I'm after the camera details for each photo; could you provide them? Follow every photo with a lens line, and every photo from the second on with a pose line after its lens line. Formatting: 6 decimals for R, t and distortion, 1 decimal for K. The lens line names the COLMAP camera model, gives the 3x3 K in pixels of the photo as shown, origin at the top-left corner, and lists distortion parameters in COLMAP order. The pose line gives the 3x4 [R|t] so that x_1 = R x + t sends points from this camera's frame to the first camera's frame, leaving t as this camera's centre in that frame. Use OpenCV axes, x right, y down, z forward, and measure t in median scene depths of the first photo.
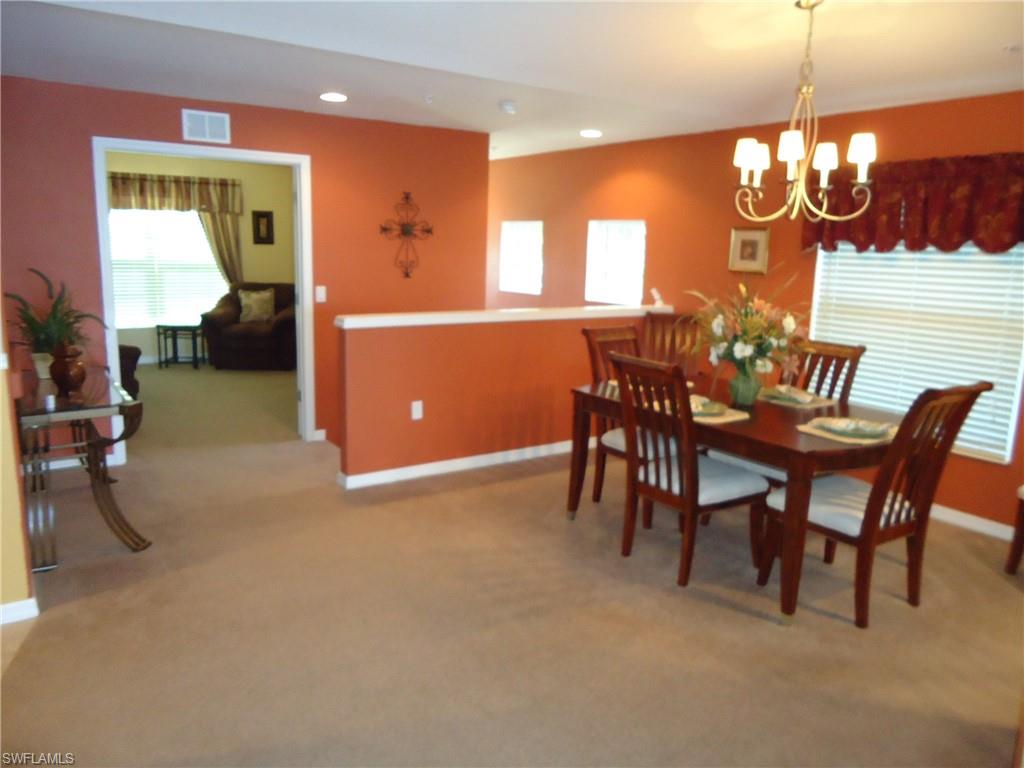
lens RADIAL K [[751.9, 0, 520.5], [0, 751.9, 387.7], [0, 0, 1]] dist [-0.015043, 0.016630]
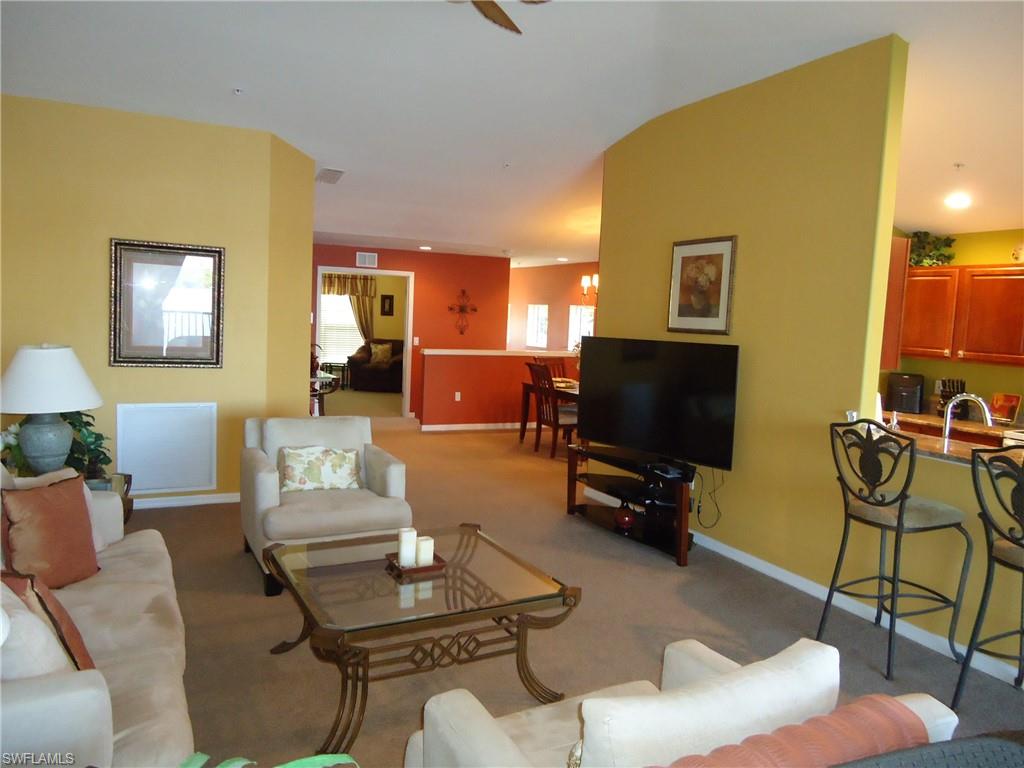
lens RADIAL K [[751.9, 0, 510.8], [0, 751.9, 379.7], [0, 0, 1]] dist [-0.015043, 0.016630]
pose [[0.988215, 0.027352, -0.150607, 0.203009], [-0.043385, 0.993607, -0.104221, 0.124253], [0.146793, 0.109527, 0.983085, -0.645821]]
